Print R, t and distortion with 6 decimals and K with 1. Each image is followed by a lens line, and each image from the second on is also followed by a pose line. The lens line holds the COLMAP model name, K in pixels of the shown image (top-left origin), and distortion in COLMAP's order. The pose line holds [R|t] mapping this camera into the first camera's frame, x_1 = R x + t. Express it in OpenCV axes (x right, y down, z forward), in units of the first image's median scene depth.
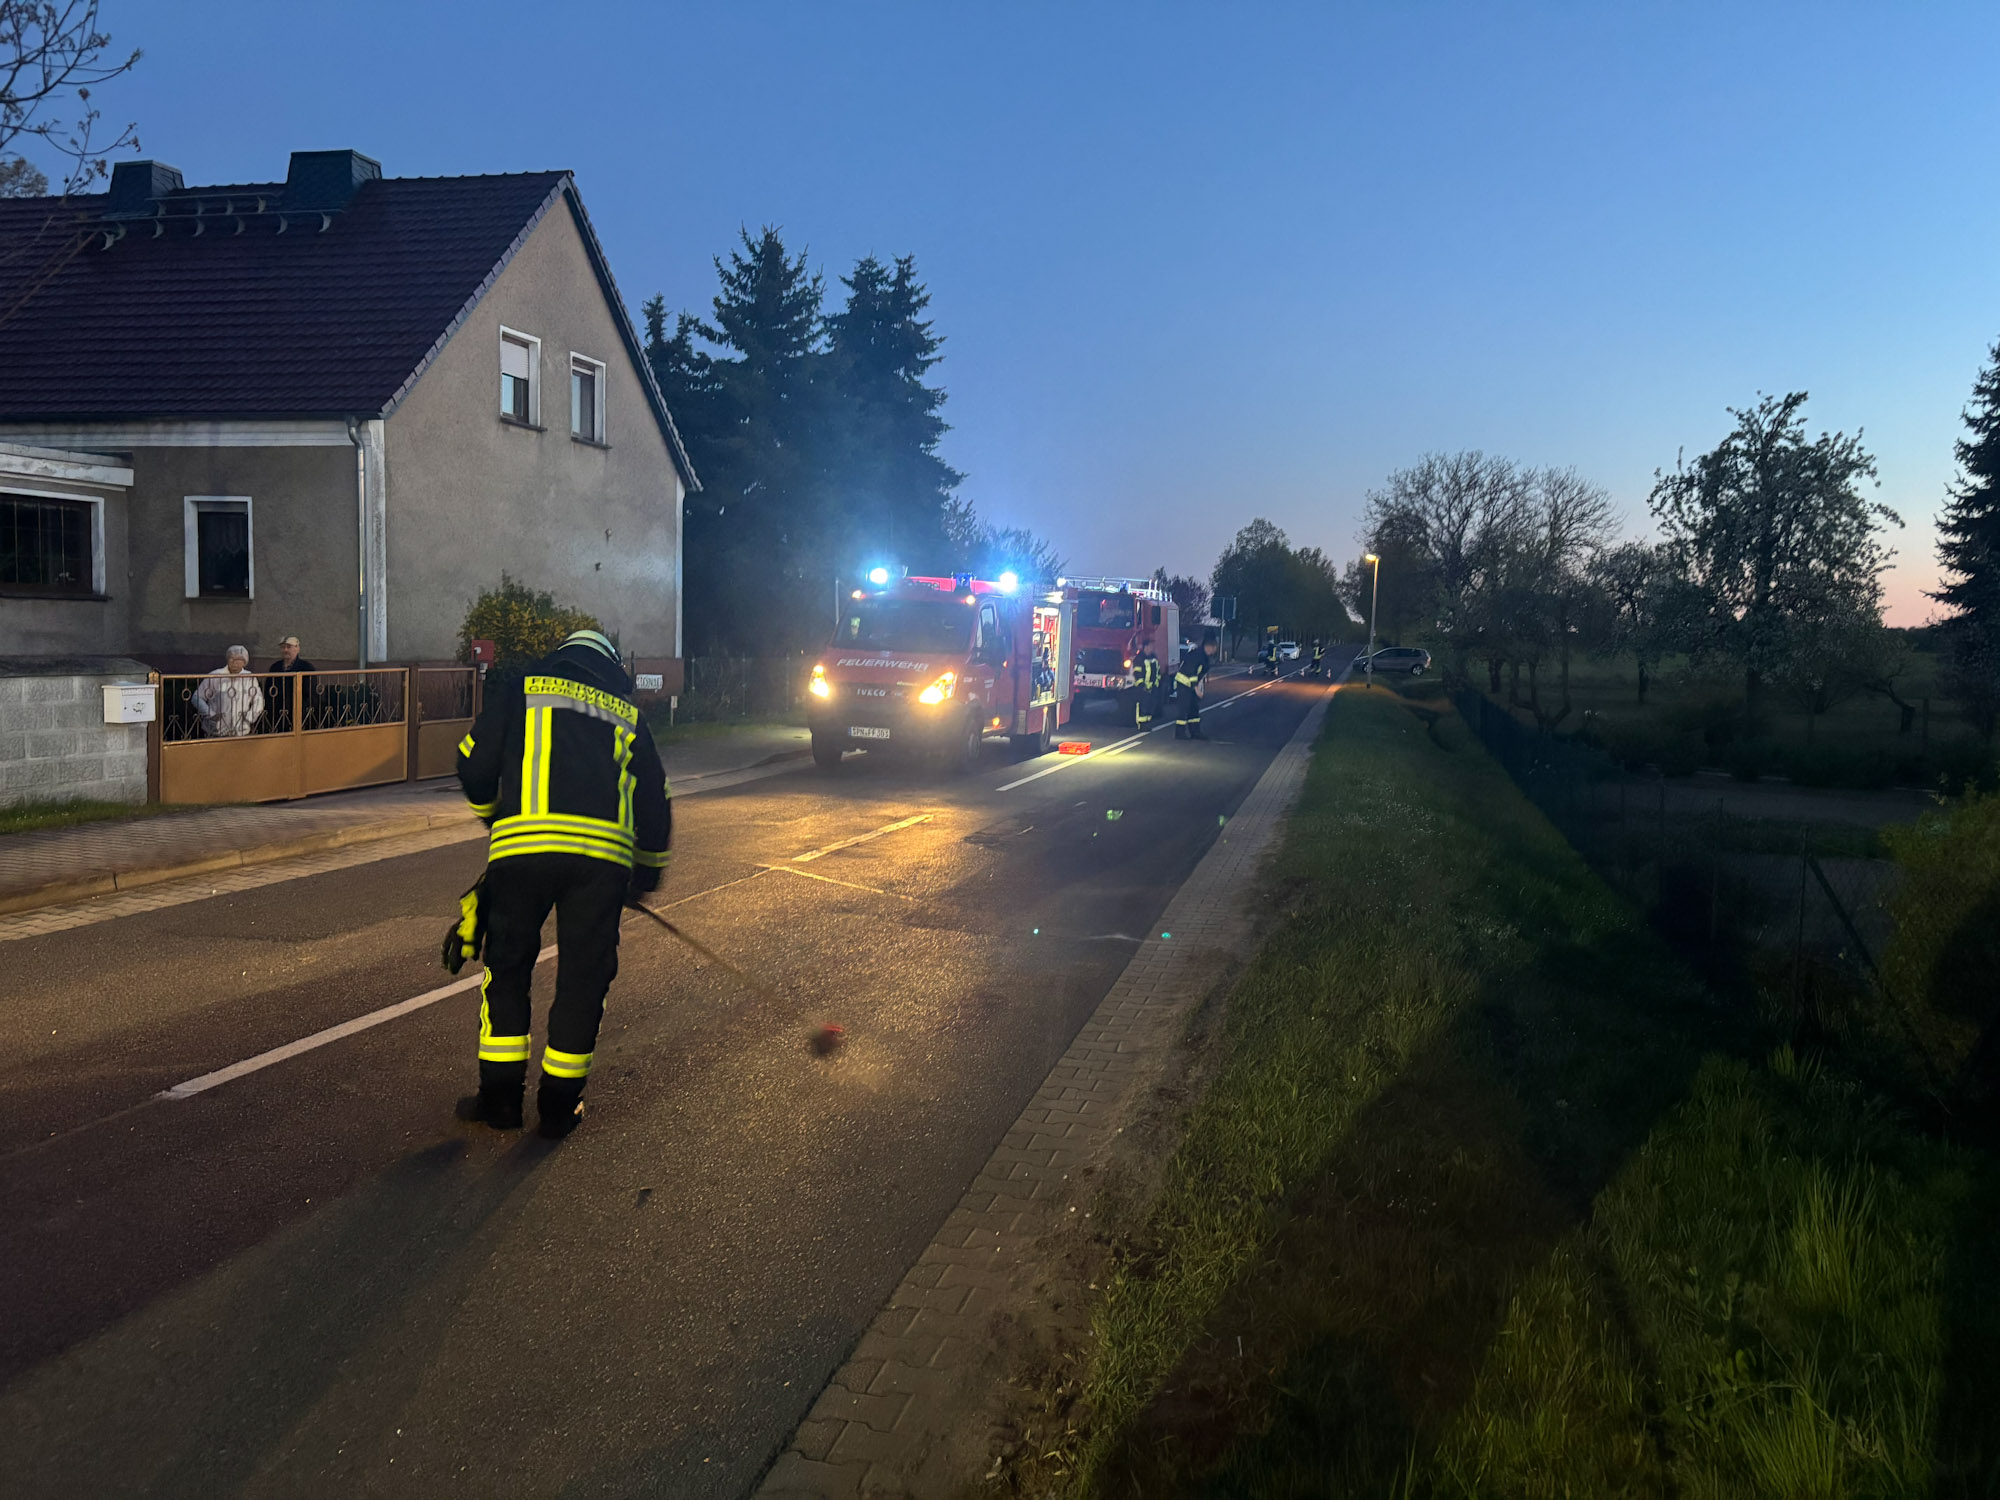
lens RADIAL K [[1462.7, 0, 1000.0], [0, 1462.7, 750.0], [0, 0, 1]] dist [0.005758, -0.040361]
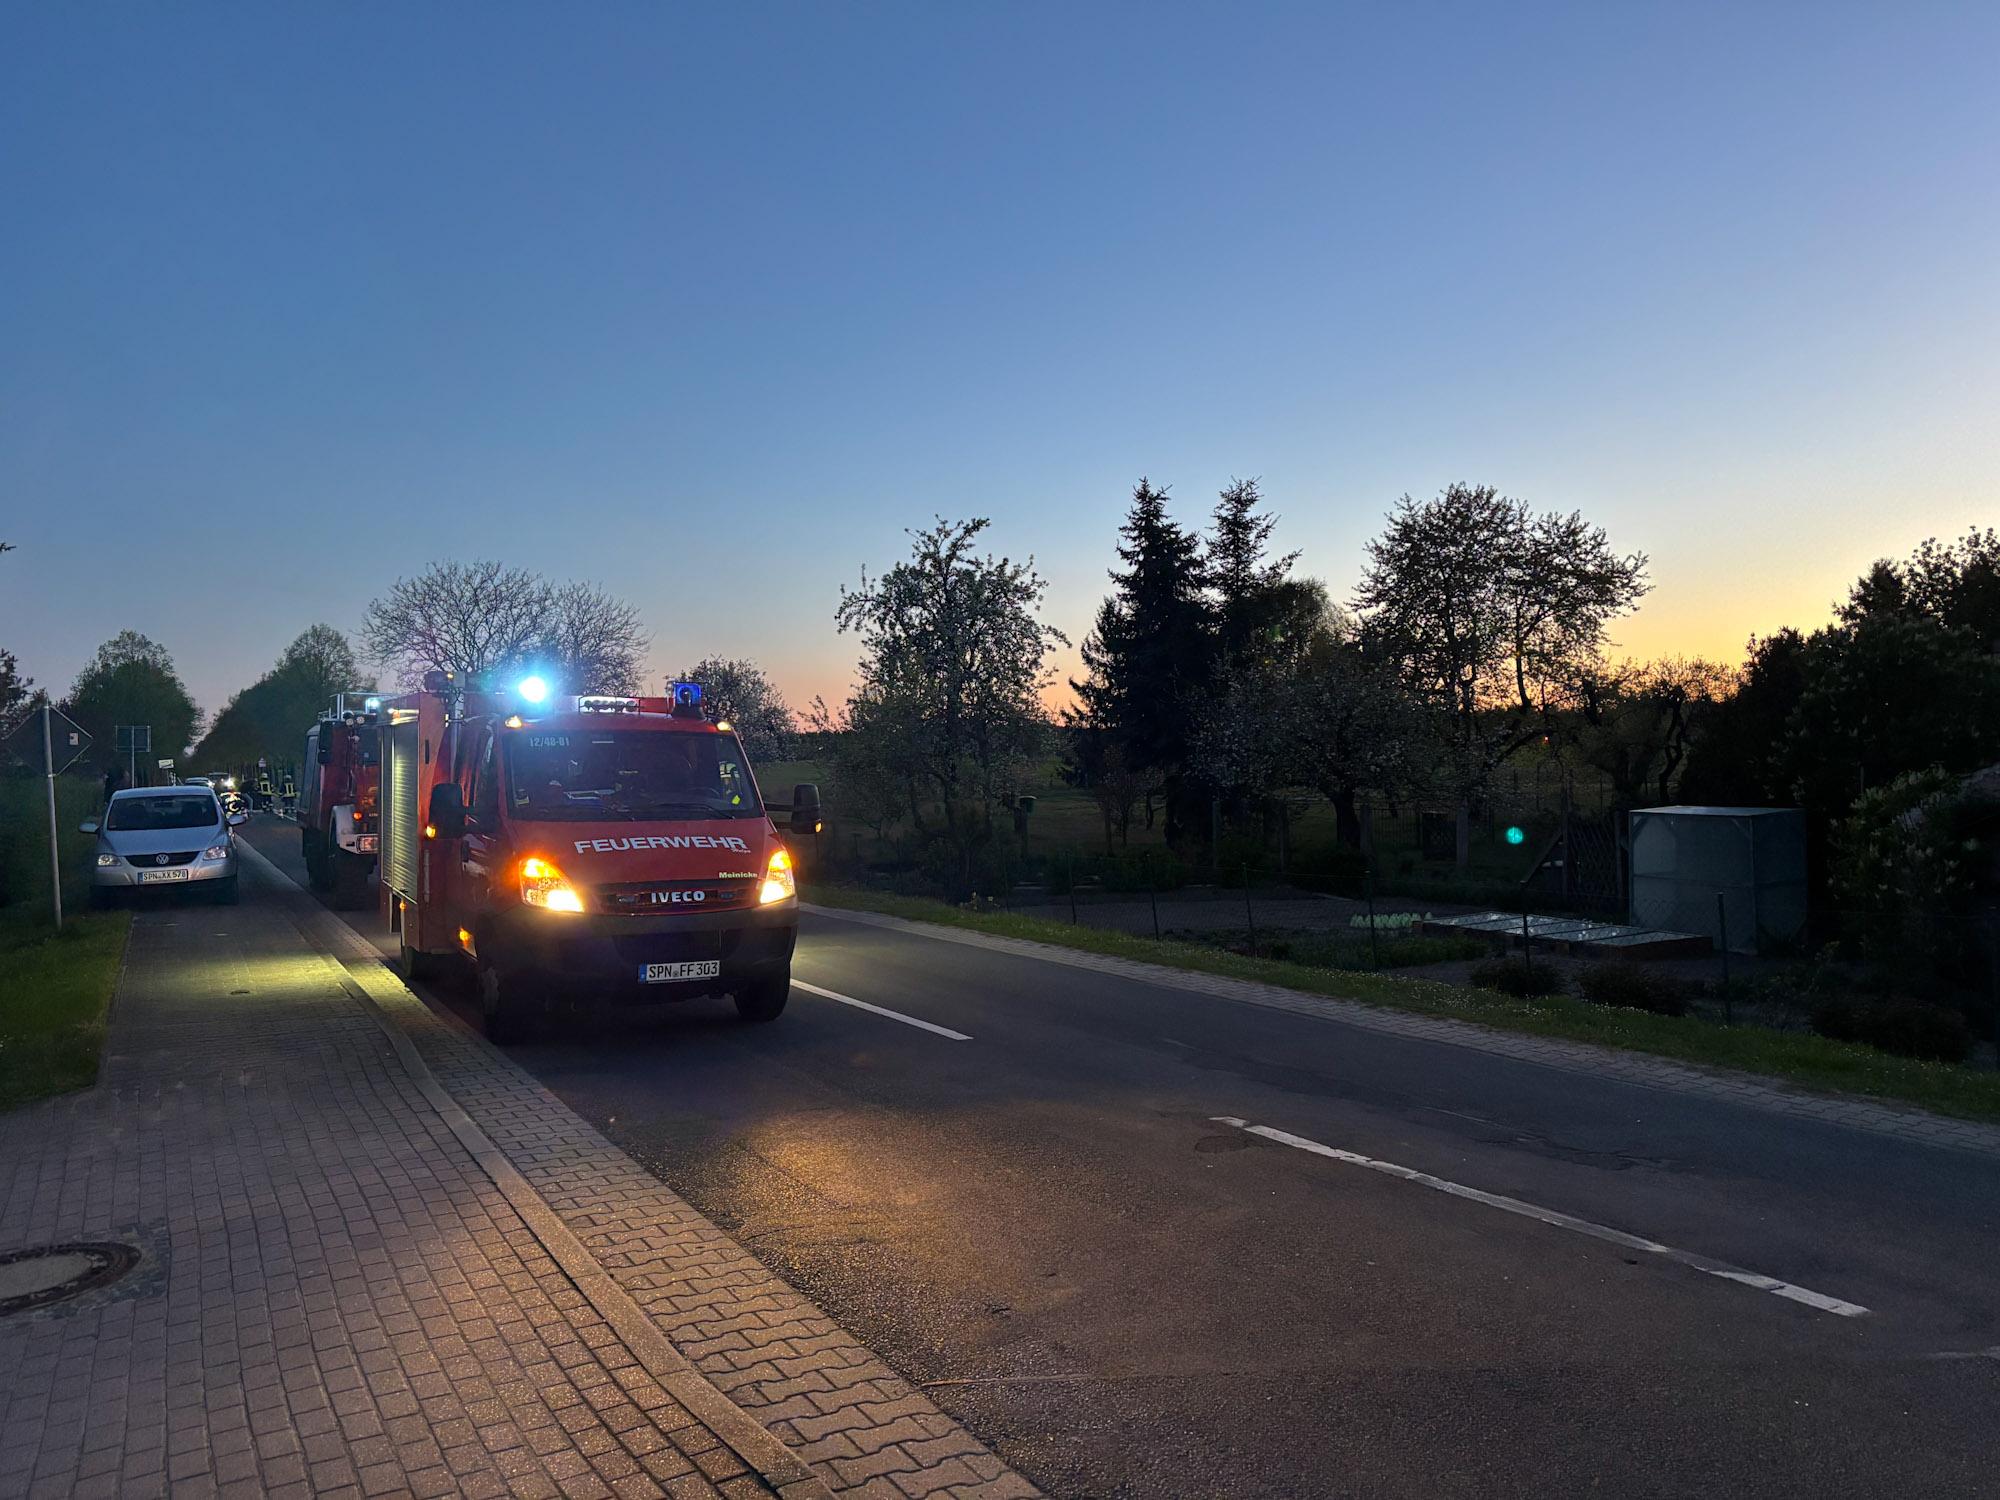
lens RADIAL K [[1462.7, 0, 1000.0], [0, 1462.7, 750.0], [0, 0, 1]] dist [0.005758, -0.040361]
pose [[0.706338, -0.030369, 0.707223, -0.194024], [0.089626, 0.994876, -0.046793, -0.028807], [-0.702178, 0.096437, 0.705441, 0.264347]]
